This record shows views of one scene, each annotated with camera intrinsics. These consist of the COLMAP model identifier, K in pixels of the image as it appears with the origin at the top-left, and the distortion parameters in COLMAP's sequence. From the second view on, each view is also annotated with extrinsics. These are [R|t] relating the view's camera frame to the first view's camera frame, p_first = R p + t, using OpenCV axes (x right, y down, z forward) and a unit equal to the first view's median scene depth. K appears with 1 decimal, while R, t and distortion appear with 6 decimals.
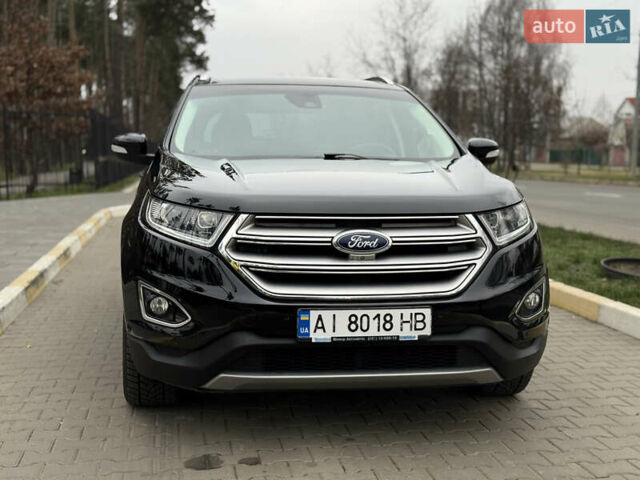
lens RADIAL K [[877.9, 0, 320.0], [0, 877.9, 240.0], [0, 0, 1]] dist [0.182326, -0.311742]
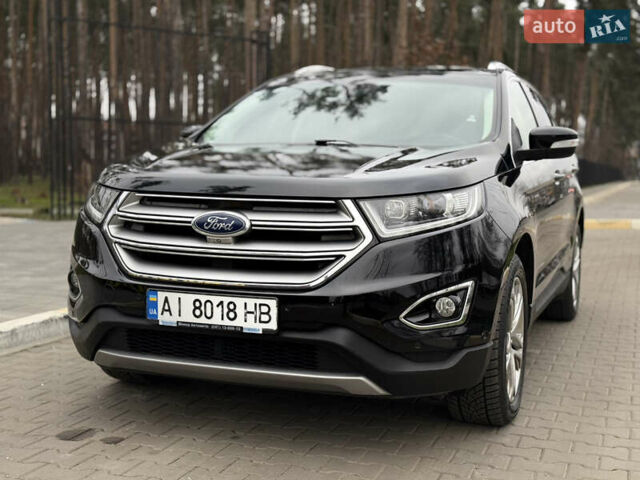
lens RADIAL K [[877.9, 0, 320.0], [0, 877.9, 240.0], [0, 0, 1]] dist [0.182326, -0.311742]
pose [[0.875545, 0.048268, -0.480720, 0.594202], [-0.059876, 0.998167, -0.008830, 0.021435], [0.479412, 0.036515, 0.876830, 0.229567]]
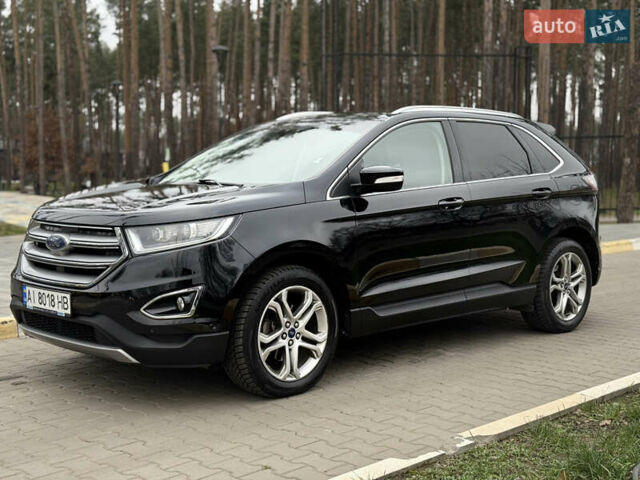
lens RADIAL K [[877.9, 0, 320.0], [0, 877.9, 240.0], [0, 0, 1]] dist [0.182326, -0.311742]
pose [[0.595802, 0.057476, -0.801072, 1.434381], [-0.076458, 0.996965, 0.014665, -0.054128], [0.799483, 0.052511, 0.598389, 0.488259]]
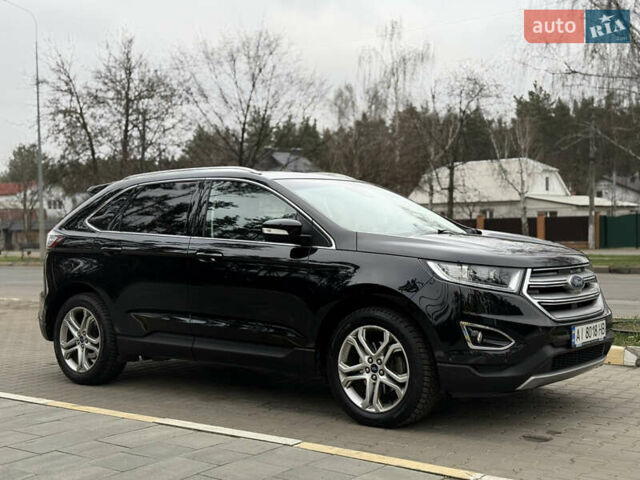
lens RADIAL K [[877.9, 0, 320.0], [0, 877.9, 240.0], [0, 0, 1]] dist [0.182326, -0.311742]
pose [[0.733380, -0.028289, 0.679231, -1.387370], [0.092218, 0.994038, -0.058169, -0.022947], [-0.673536, 0.105298, 0.731616, 0.126778]]
